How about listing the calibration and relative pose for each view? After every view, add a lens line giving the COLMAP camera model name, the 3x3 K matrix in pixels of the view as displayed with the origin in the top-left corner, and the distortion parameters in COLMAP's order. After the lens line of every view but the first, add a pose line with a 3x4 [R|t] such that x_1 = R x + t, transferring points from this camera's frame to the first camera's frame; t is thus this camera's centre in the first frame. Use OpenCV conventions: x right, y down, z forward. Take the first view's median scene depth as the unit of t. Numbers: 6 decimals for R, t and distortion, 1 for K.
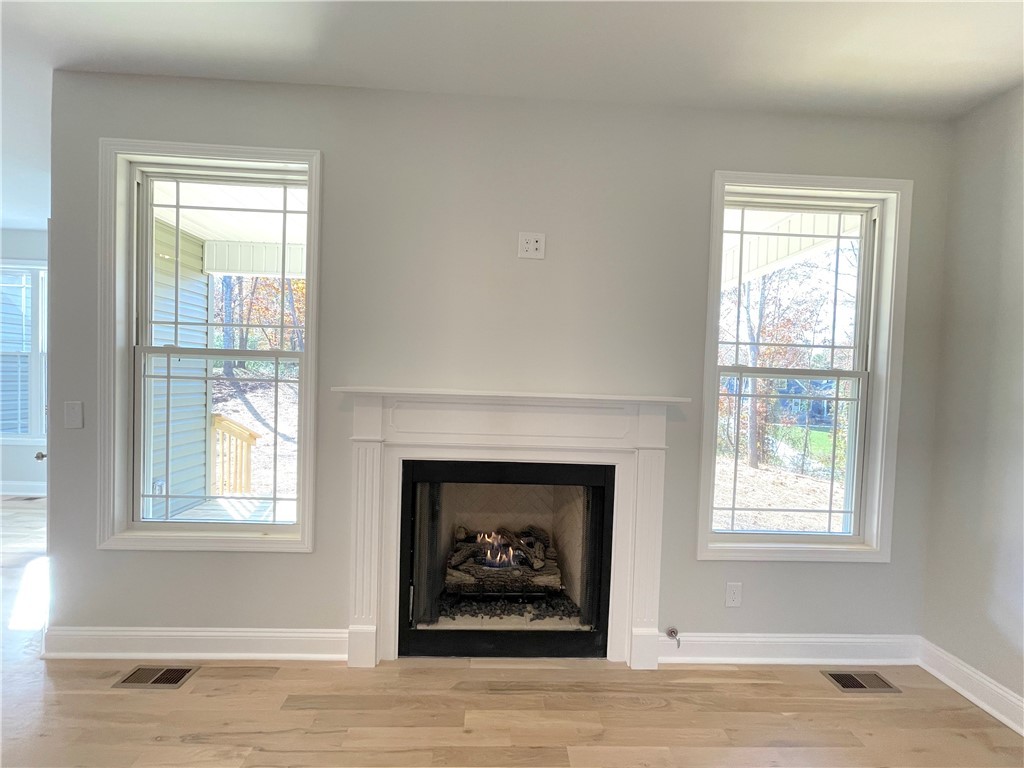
lens RADIAL K [[413.4, 0, 508.8], [0, 413.4, 387.9], [0, 0, 1]] dist [-0.004615, 0.001171]
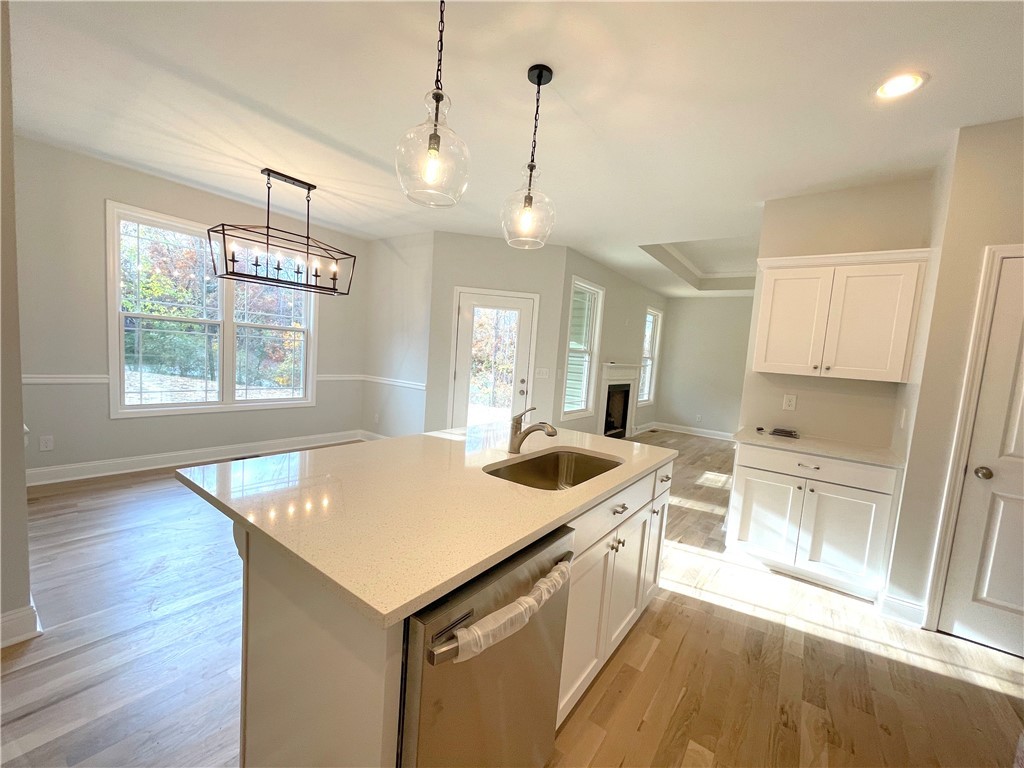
lens RADIAL K [[413.4, 0, 504.3], [0, 413.4, 388.0], [0, 0, 1]] dist [-0.004615, 0.001171]
pose [[0.630738, -0.055509, 0.774008, -3.226811], [-0.030380, 0.994907, 0.096108, -0.089612], [-0.775401, -0.084133, 0.625839, -0.412256]]
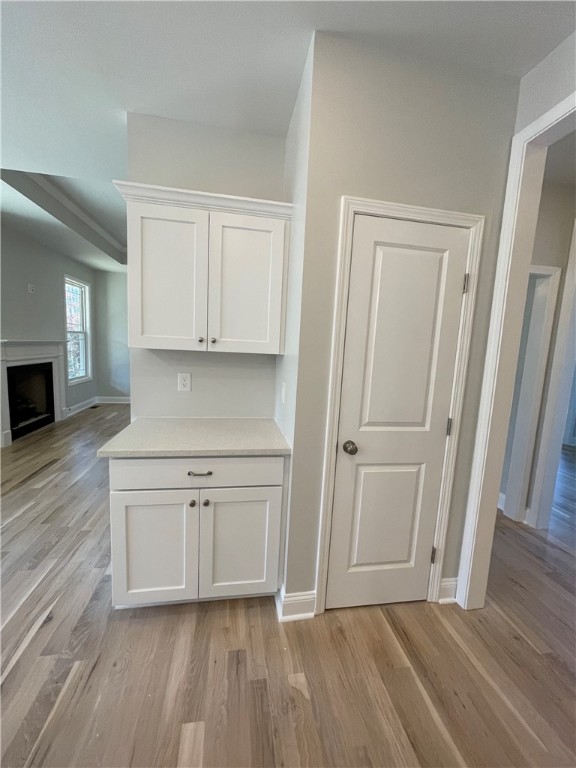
lens RADIAL K [[310.1, 0, 283.2], [0, 310.1, 383.6], [0, 0, 1]] dist [-0.004615, 0.001171]
pose [[-0.131881, -0.163136, 0.977749, -2.343656], [-0.026998, 0.986590, 0.160970, -0.082904], [-0.990898, -0.005168, -0.134517, -0.458218]]
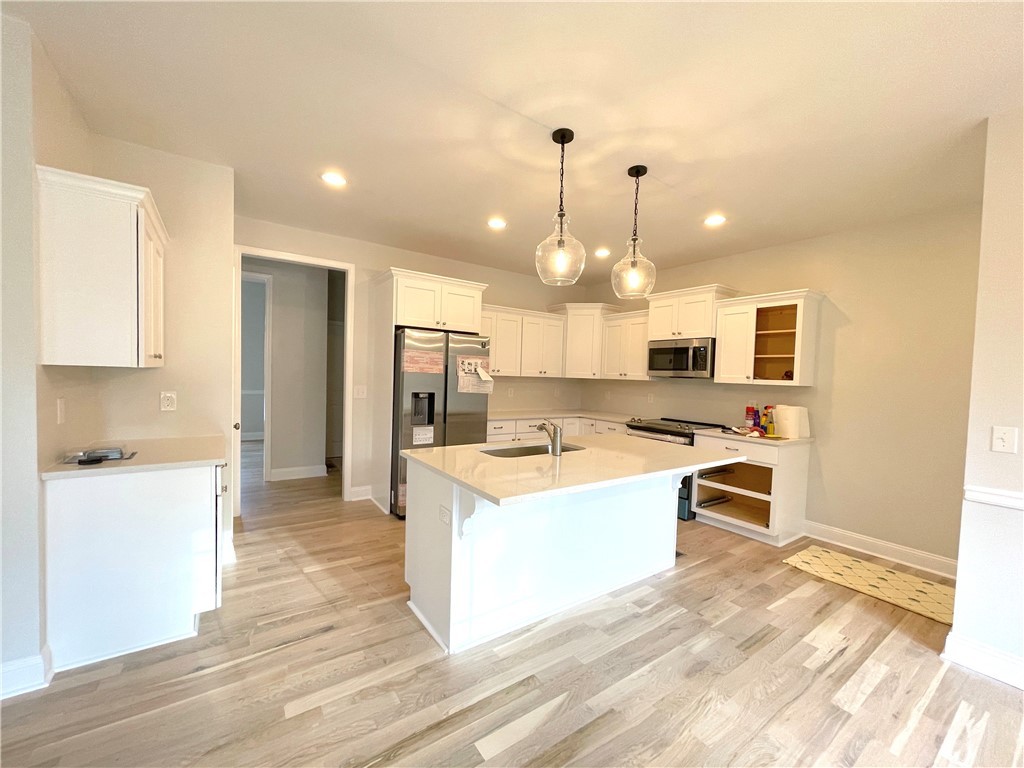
lens RADIAL K [[413.4, 0, 509.3], [0, 413.4, 388.0], [0, 0, 1]] dist [-0.004615, 0.001171]
pose [[-0.840996, -0.040347, -0.539534, -1.683481], [-0.071694, 0.996732, 0.037216, -0.081509], [0.536269, 0.069980, -0.841141, 1.101666]]
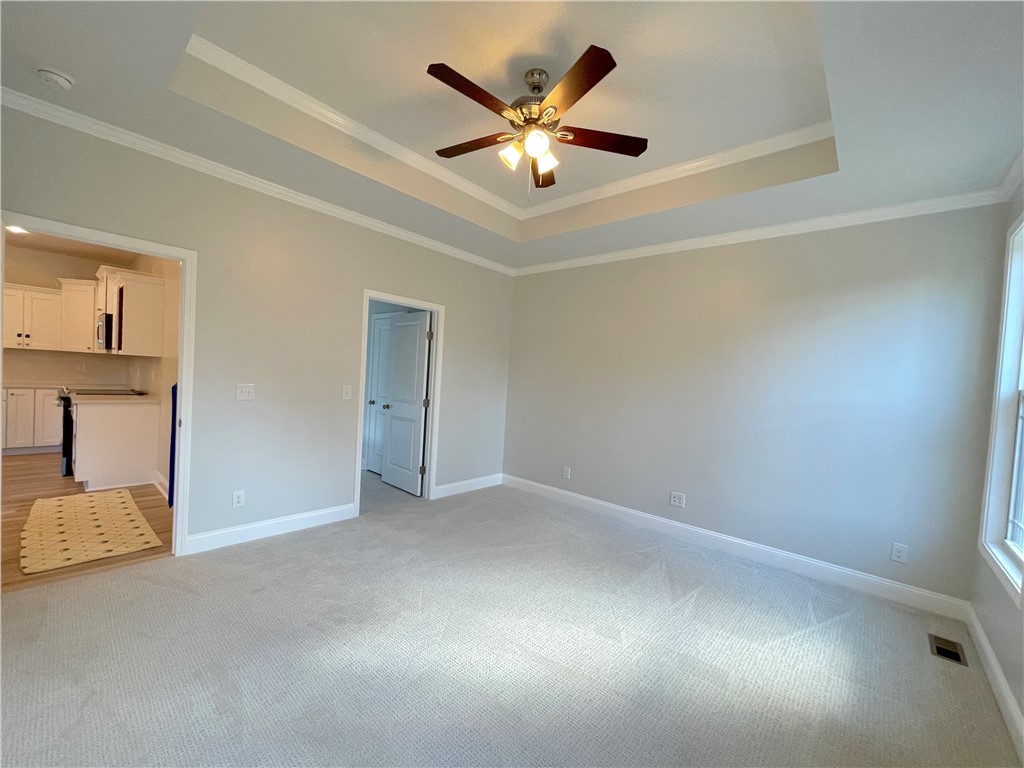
lens RADIAL K [[413.4, 0, 511.7], [0, 413.4, 389.3], [0, 0, 1]] dist [-0.004615, 0.001171]
pose [[-0.686502, -0.049055, -0.725471, -3.506729], [-0.097266, 0.994950, 0.024764, -0.179362], [0.720593, 0.087565, -0.687807, 3.104295]]
